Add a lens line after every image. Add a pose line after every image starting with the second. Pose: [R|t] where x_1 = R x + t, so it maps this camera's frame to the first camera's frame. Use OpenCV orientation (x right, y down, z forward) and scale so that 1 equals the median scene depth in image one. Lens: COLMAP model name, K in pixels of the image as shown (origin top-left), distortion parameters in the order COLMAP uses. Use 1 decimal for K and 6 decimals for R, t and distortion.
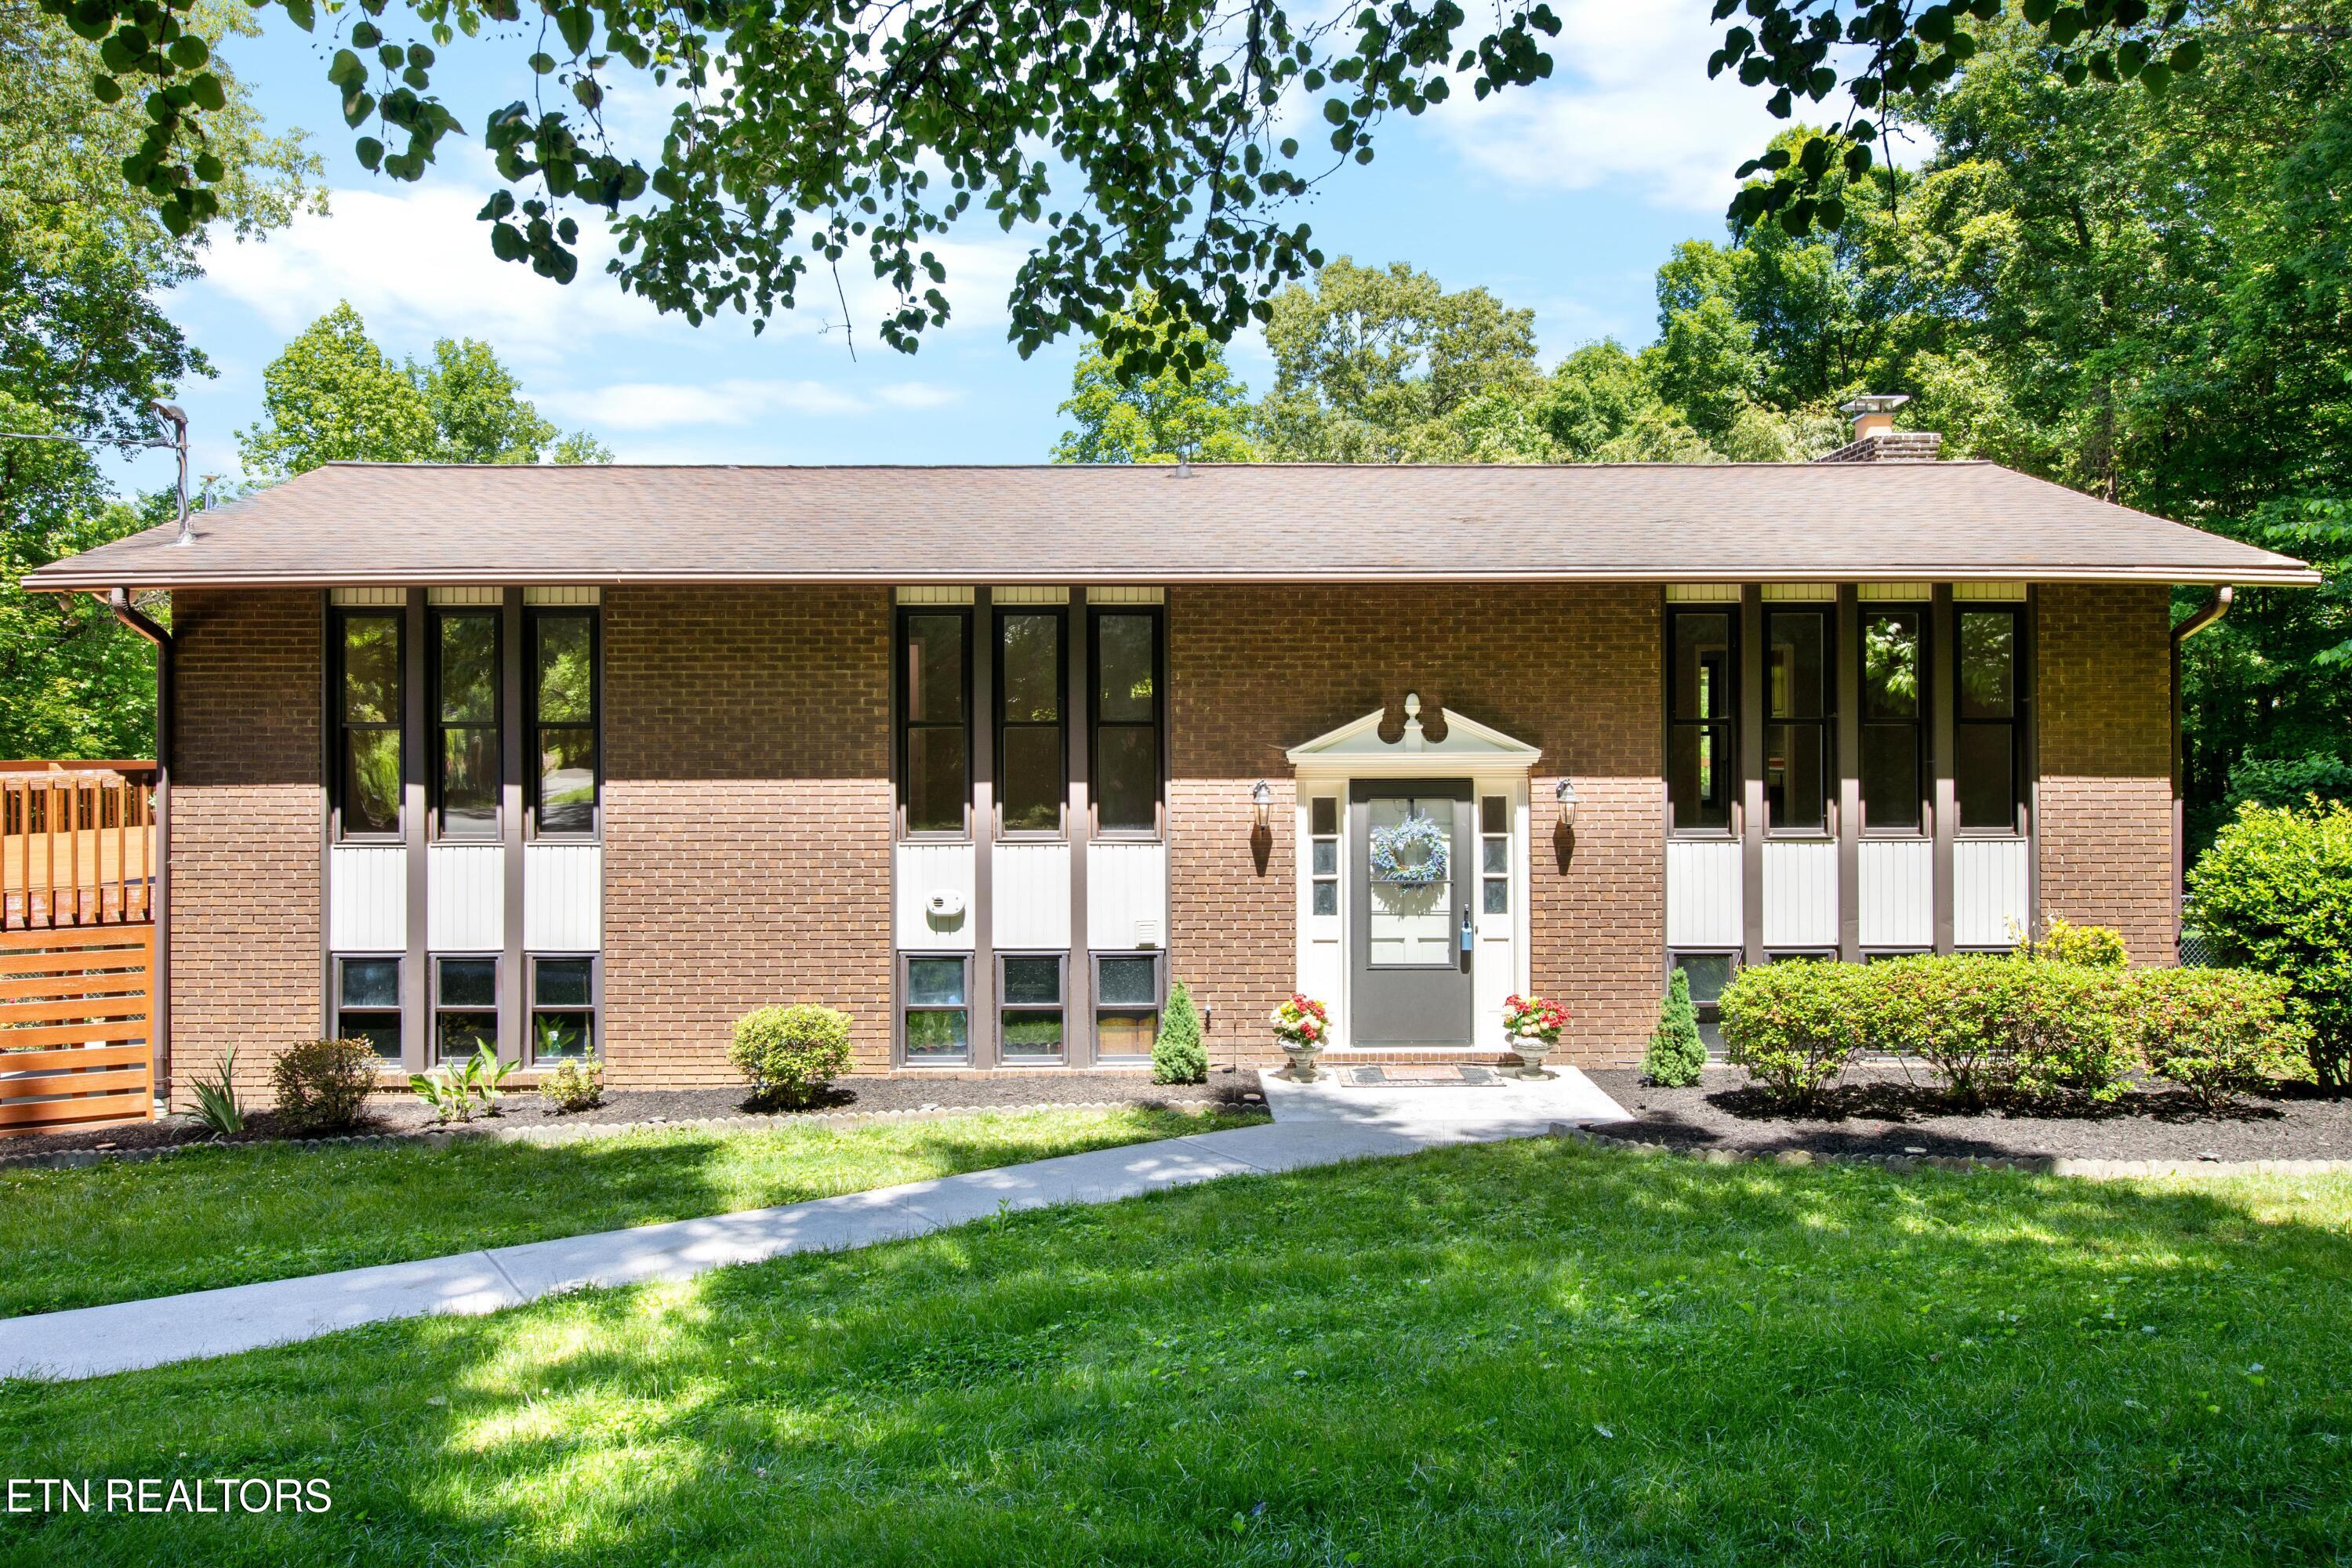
lens RADIAL K [[1746.0, 0, 1176.0], [0, 1746.0, 784.0], [0, 0, 1]] dist [0.007300, -0.002728]
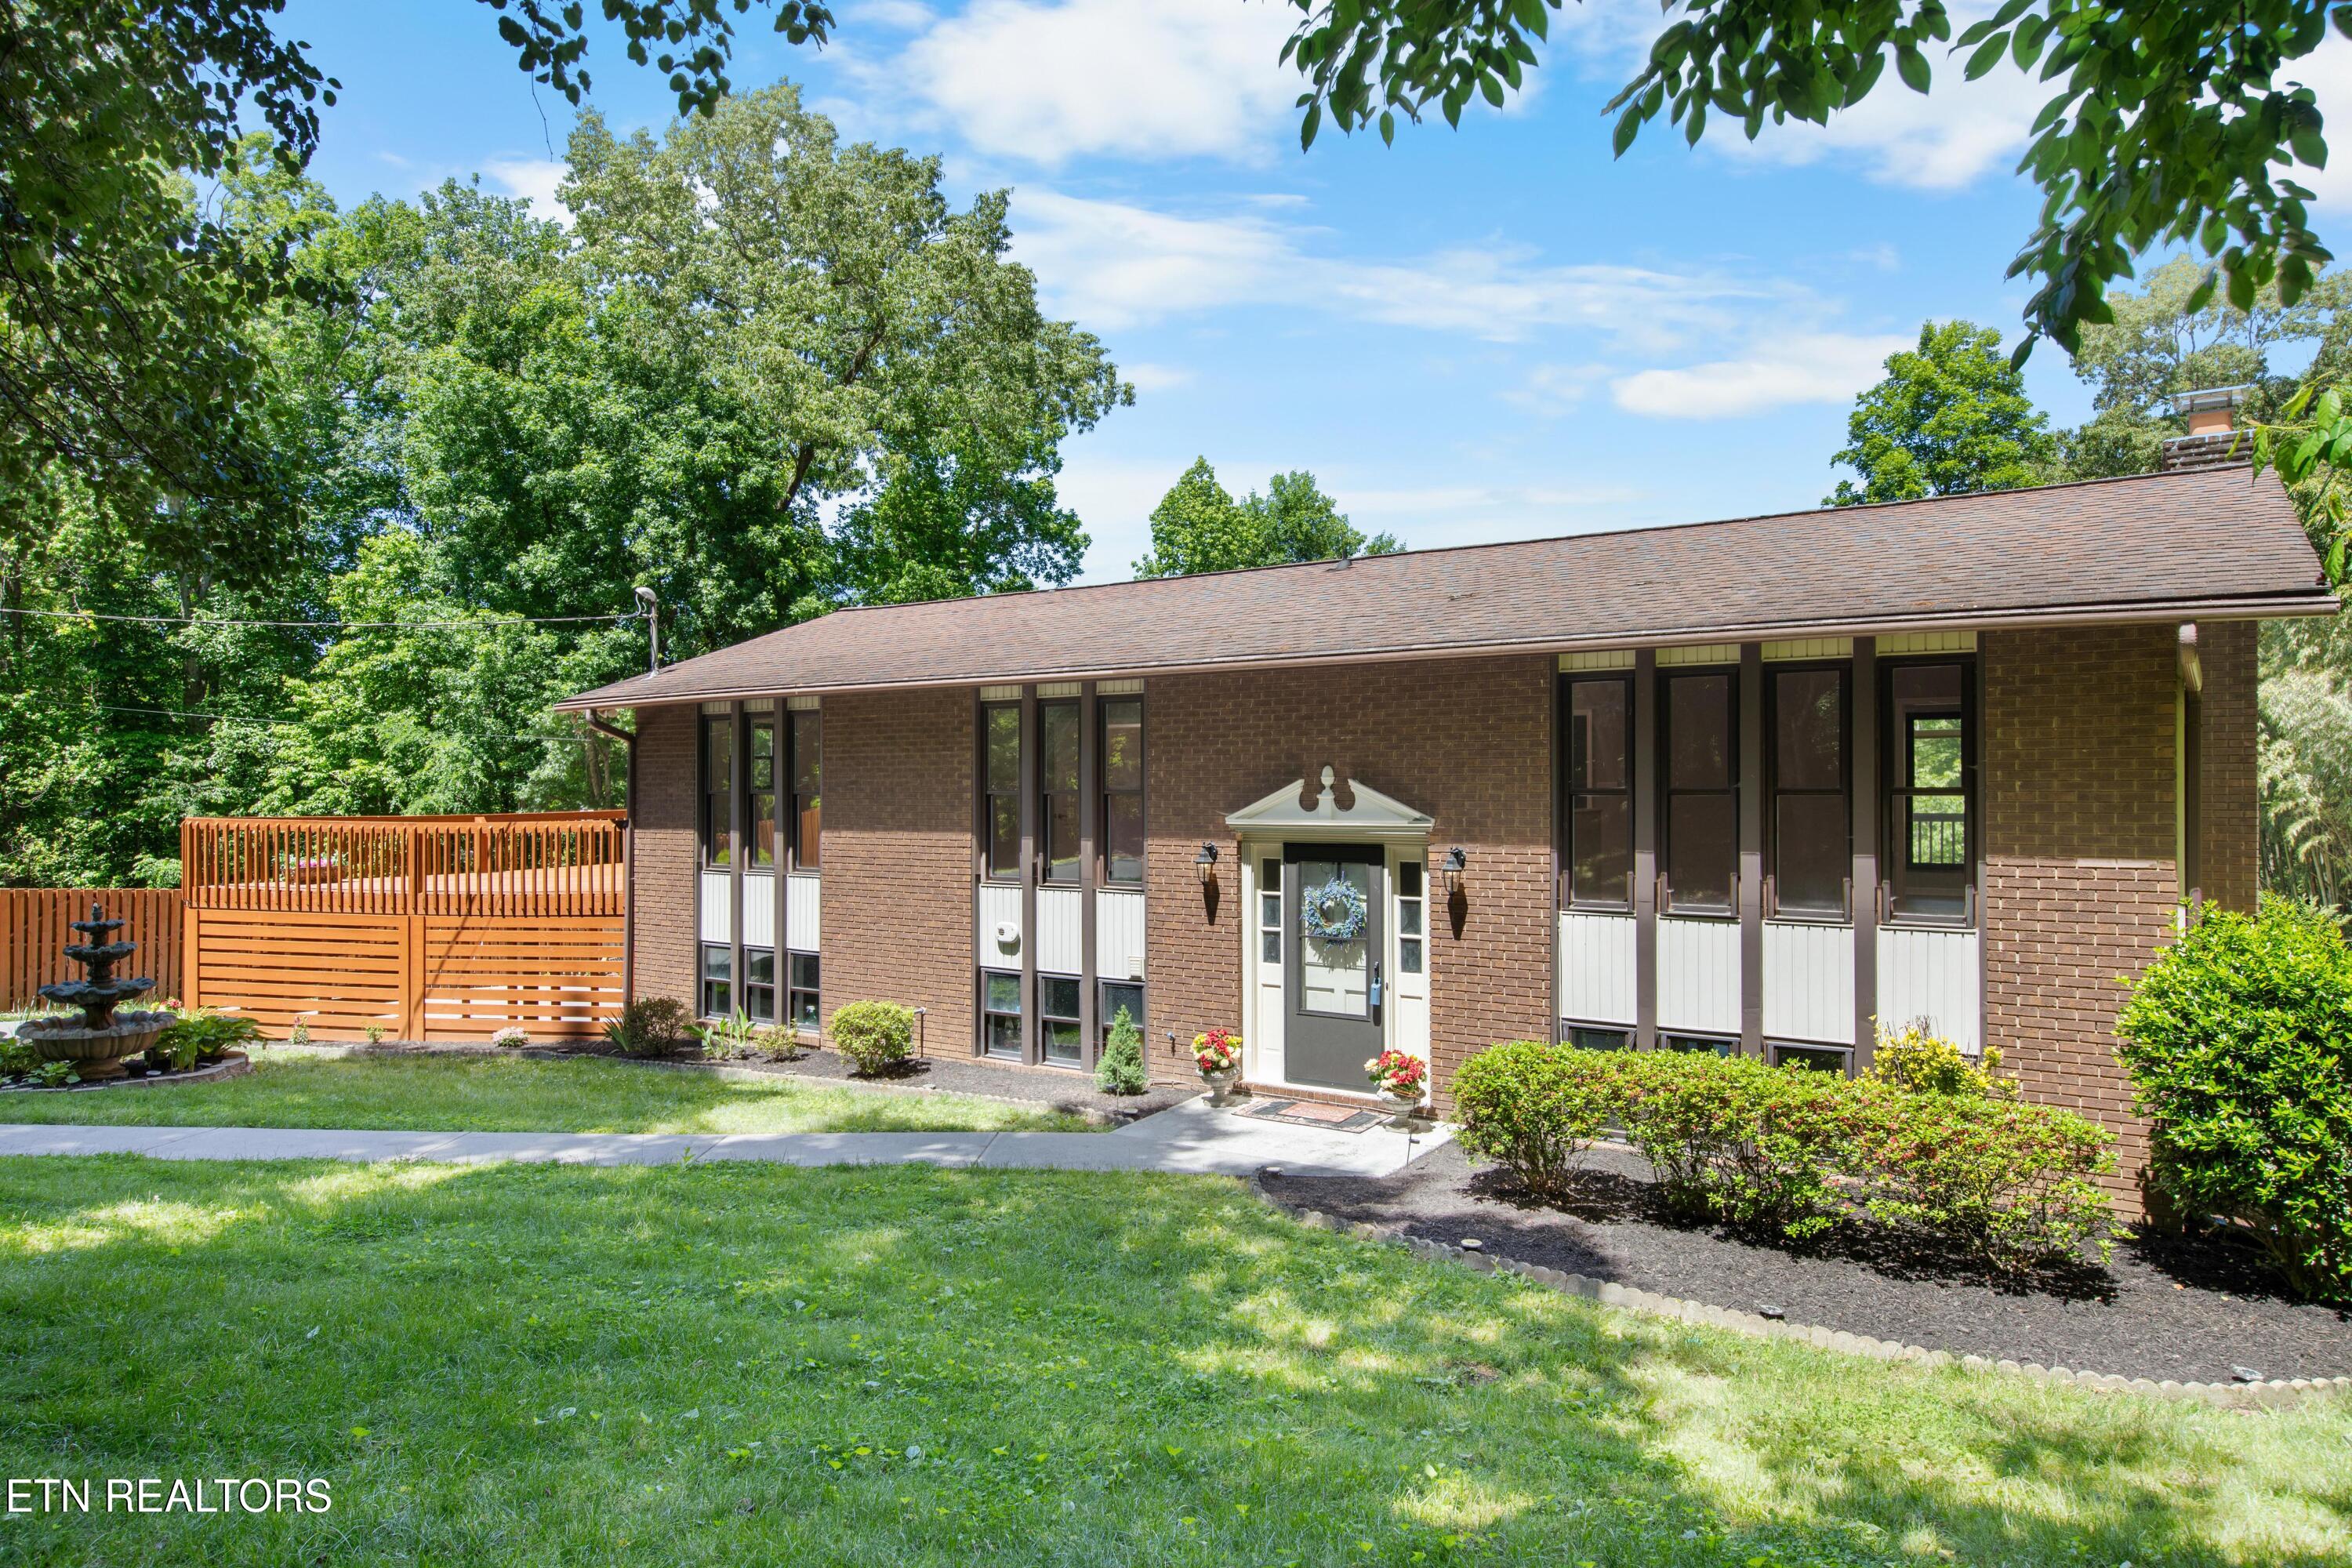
lens RADIAL K [[1601.4, 0, 1176.0], [0, 1601.4, 784.0], [0, 0, 1]] dist [0.039216, 0.001070]
pose [[0.784942, 0.000034, -0.619570, 0.679177], [-0.016214, 0.999659, -0.020487, -0.018022], [0.619357, 0.026127, 0.784674, 0.149165]]
